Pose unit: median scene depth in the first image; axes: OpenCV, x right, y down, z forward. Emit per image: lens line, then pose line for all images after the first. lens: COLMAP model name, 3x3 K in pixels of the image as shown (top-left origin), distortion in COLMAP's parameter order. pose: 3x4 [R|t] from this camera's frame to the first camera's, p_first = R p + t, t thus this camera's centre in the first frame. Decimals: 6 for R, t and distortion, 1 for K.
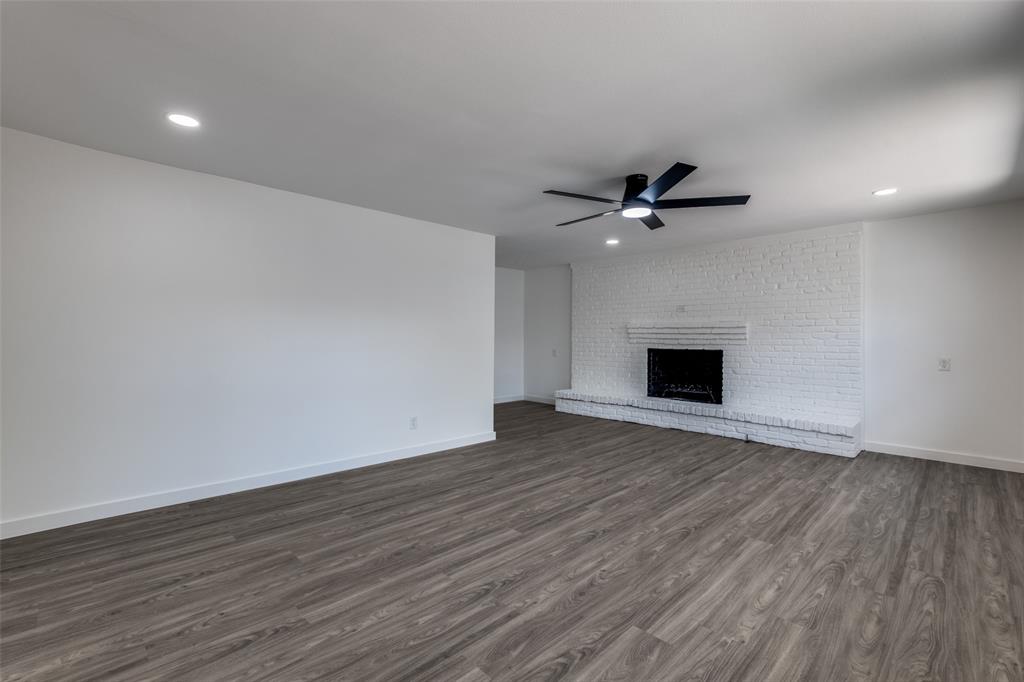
lens RADIAL K [[444.8, 0, 503.5], [0, 444.8, 342.2], [0, 0, 1]] dist [-0.000676, -0.000709]
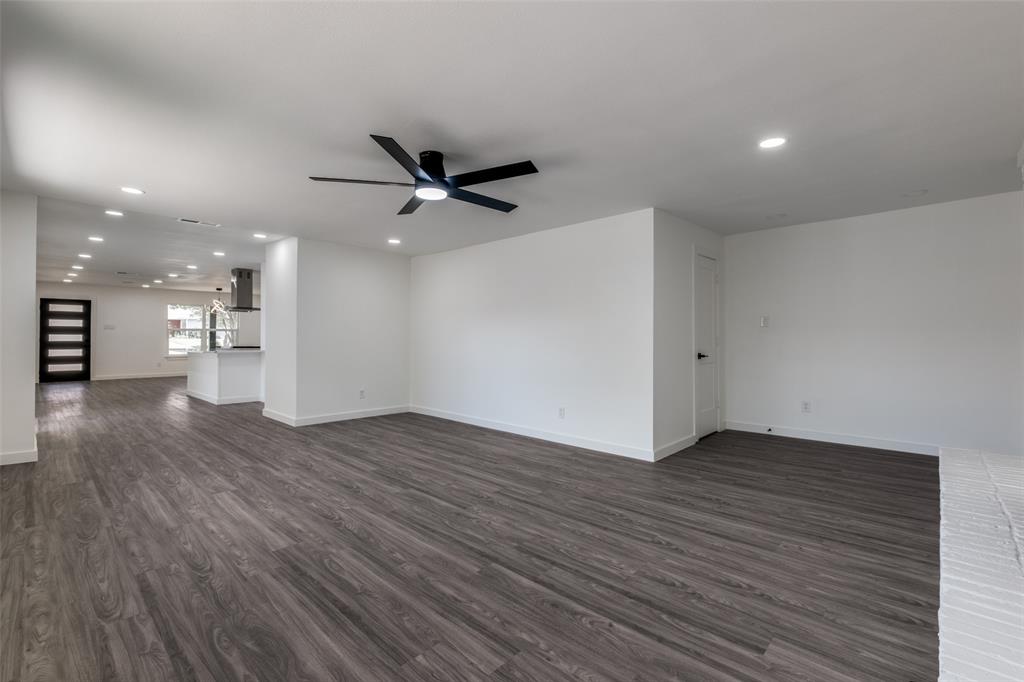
lens RADIAL K [[444.8, 0, 512.5], [0, 444.8, 338.1], [0, 0, 1]] dist [-0.000676, -0.000709]
pose [[0.059802, -0.002718, -0.998207, 1.277743], [-0.009864, 0.999946, -0.003314, 0.004449], [0.998162, 0.010044, 0.059772, 1.172854]]
